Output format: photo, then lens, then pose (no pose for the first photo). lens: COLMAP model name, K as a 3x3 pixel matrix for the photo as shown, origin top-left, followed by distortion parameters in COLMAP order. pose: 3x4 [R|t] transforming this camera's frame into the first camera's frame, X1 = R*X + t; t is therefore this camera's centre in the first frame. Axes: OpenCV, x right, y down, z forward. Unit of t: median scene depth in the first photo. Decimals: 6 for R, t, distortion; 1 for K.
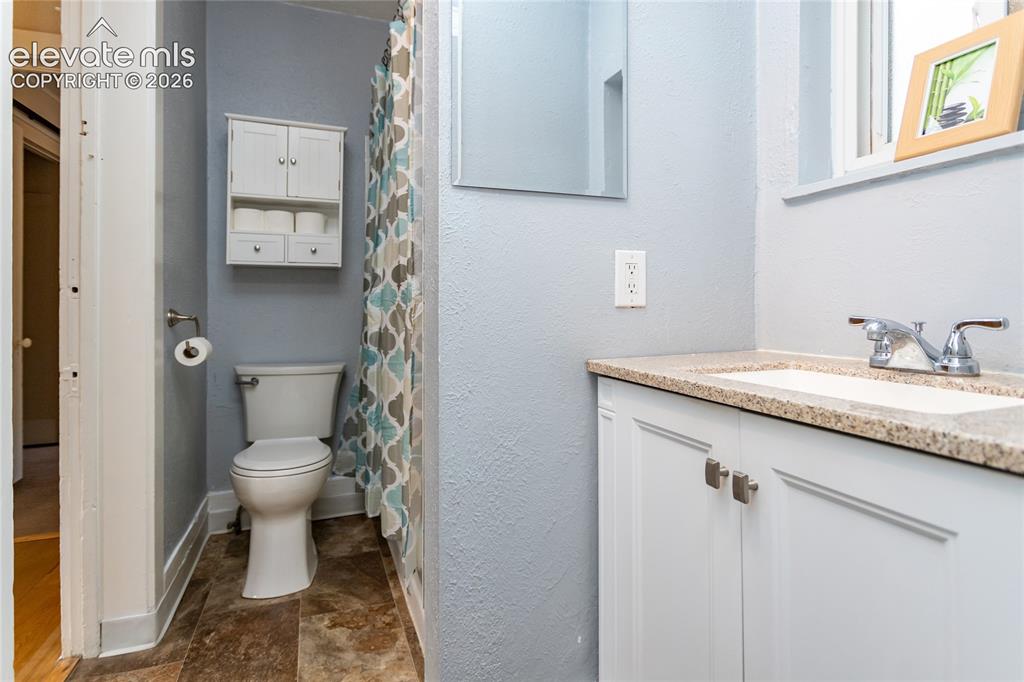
lens RADIAL K [[494.6, 0, 474.4], [0, 494.6, 305.3], [0, 0, 1]] dist [0.008454, -0.001287]
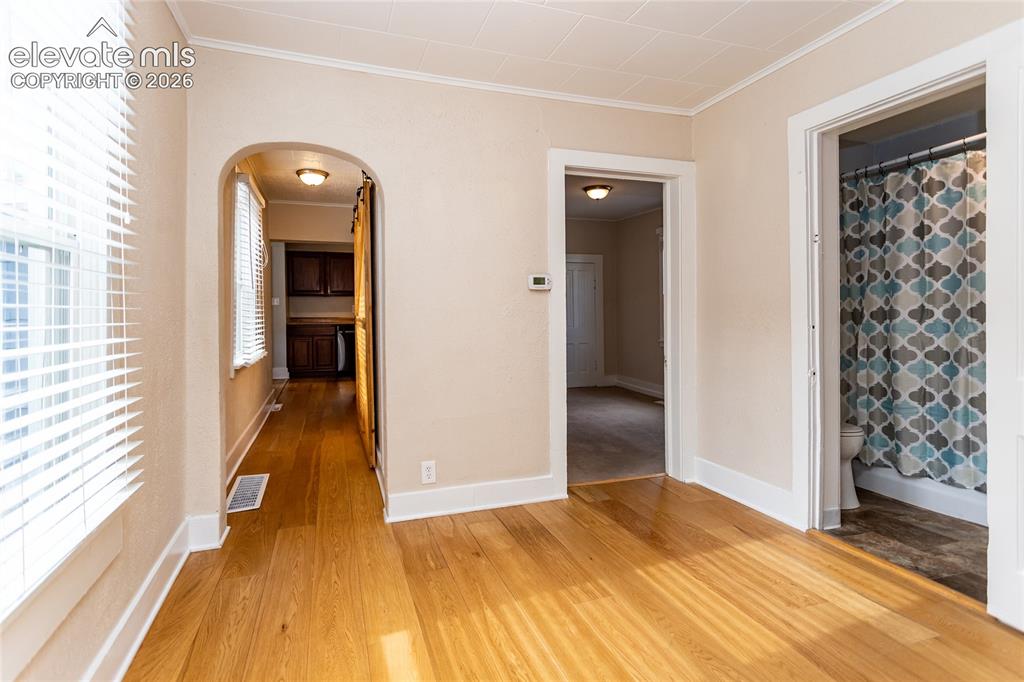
lens RADIAL K [[494.6, 0, 485.7], [0, 494.6, 306.1], [0, 0, 1]] dist [0.008454, -0.001287]
pose [[0.999838, -0.003245, -0.017682, -1.533573], [0.002968, 0.999873, -0.015646, -0.066830], [0.017730, 0.015591, 0.999721, -0.665276]]
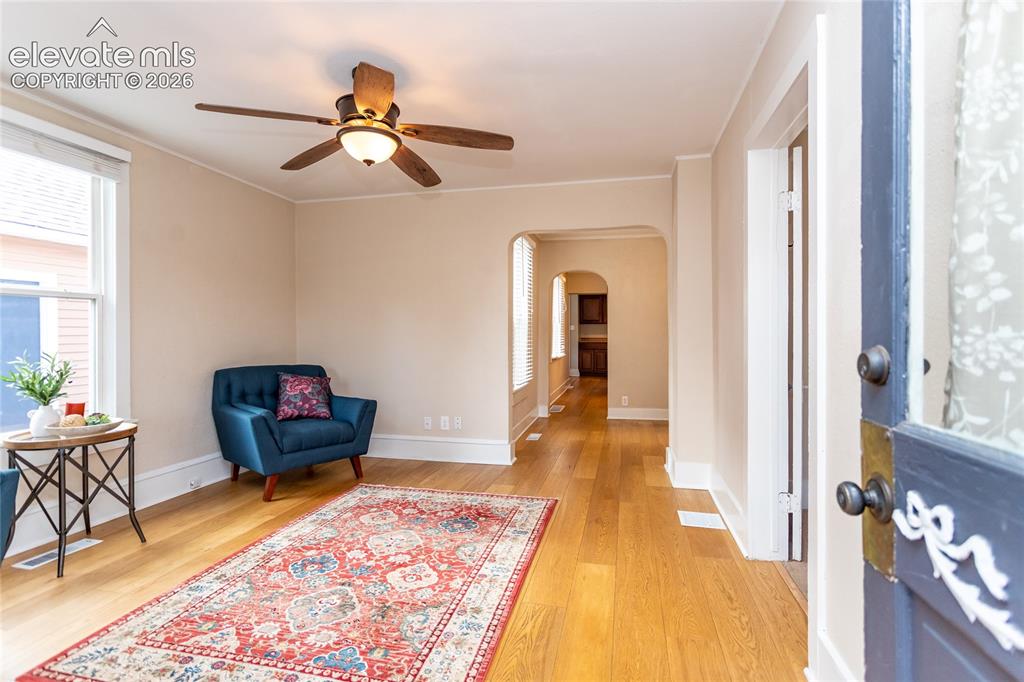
lens RADIAL K [[494.6, 0, 506.4], [0, 494.6, 333.8], [0, 0, 1]] dist [0.008454, -0.001287]
pose [[0.842342, -0.002581, -0.538937, -0.488632], [-0.000801, 0.999981, -0.006040, -0.052294], [0.538943, 0.005519, 0.842324, -2.728751]]
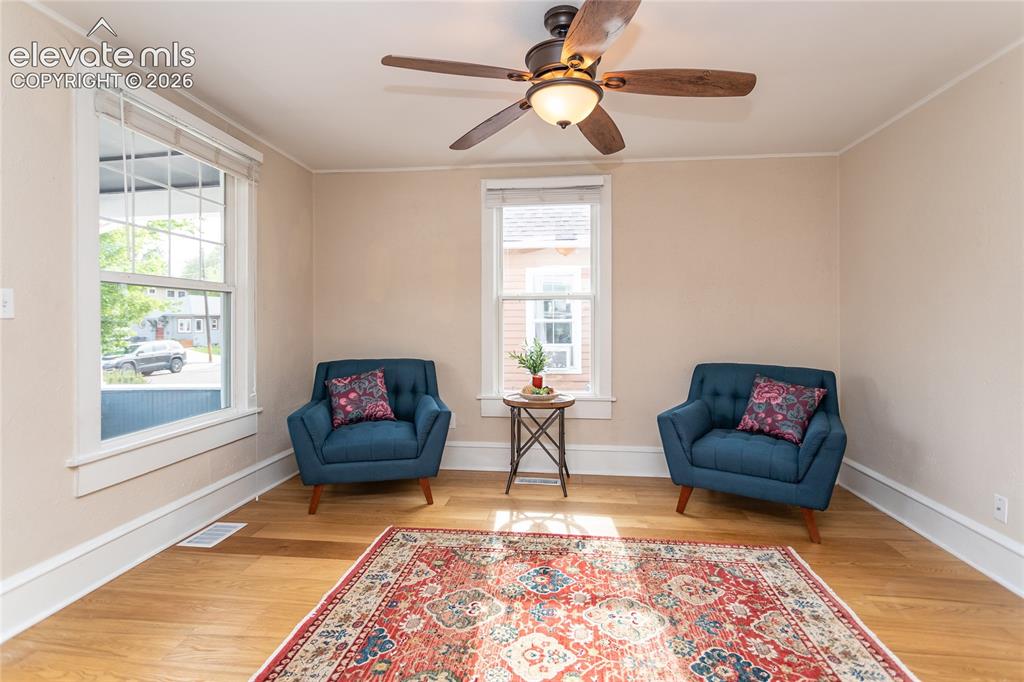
lens RADIAL K [[494.6, 0, 510.9], [0, 494.6, 315.8], [0, 0, 1]] dist [0.008454, -0.001287]
pose [[-0.429237, -0.001622, -0.903190, -0.471275], [-0.005927, 0.999982, 0.001021, -0.106042], [0.903172, 0.005792, -0.429239, -1.409624]]
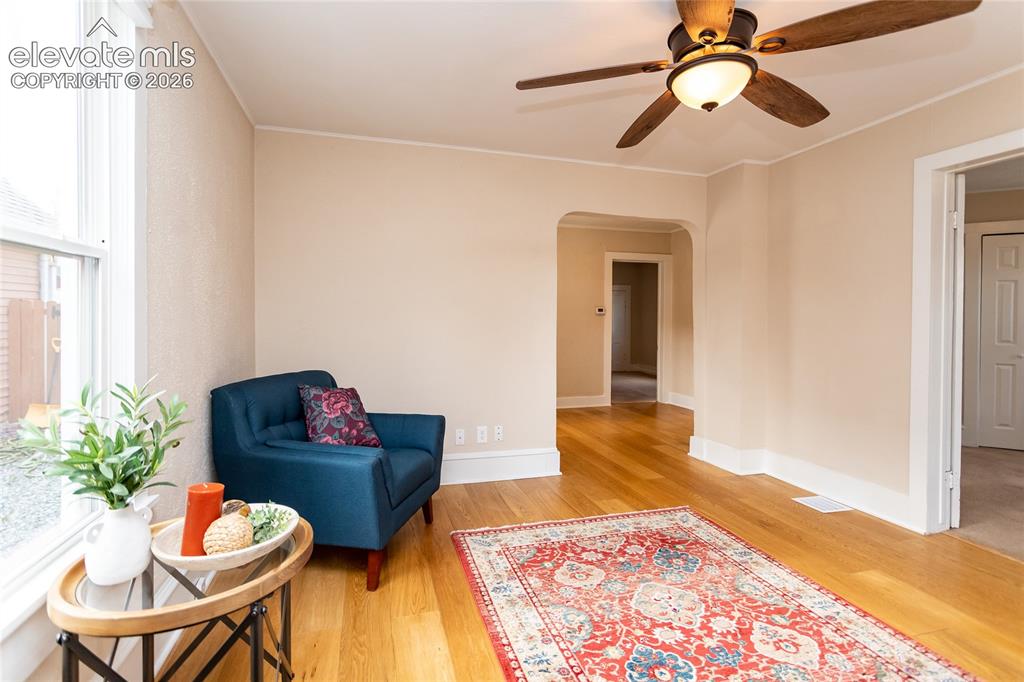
lens RADIAL K [[494.6, 0, 507.8], [0, 494.6, 325.0], [0, 0, 1]] dist [0.008454, -0.001287]
pose [[0.998829, 0.015709, -0.045754, -1.913330], [-0.015236, 0.999827, 0.010681, -0.092927], [0.045914, -0.009972, 0.998896, -2.822039]]
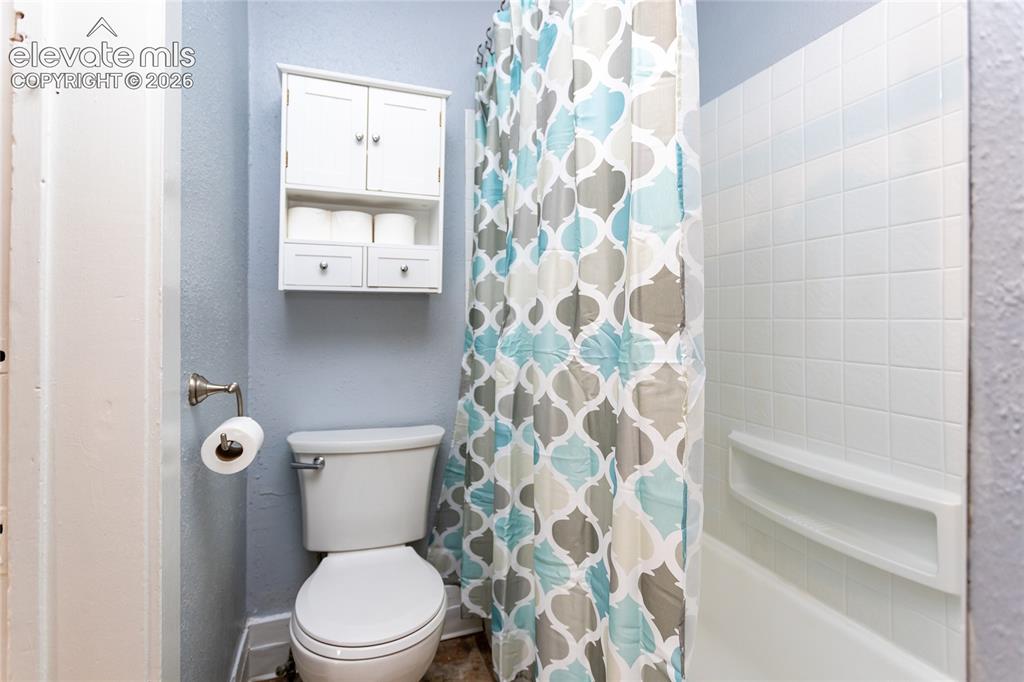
lens RADIAL K [[494.6, 0, 499.4], [0, 494.6, 315.9], [0, 0, 1]] dist [0.008454, -0.001287]
pose [[0.999999, 0.001020, -0.000460, -0.237703], [-0.001022, 0.999986, -0.005141, -0.053039], [0.000455, 0.005141, 0.999987, 0.390568]]
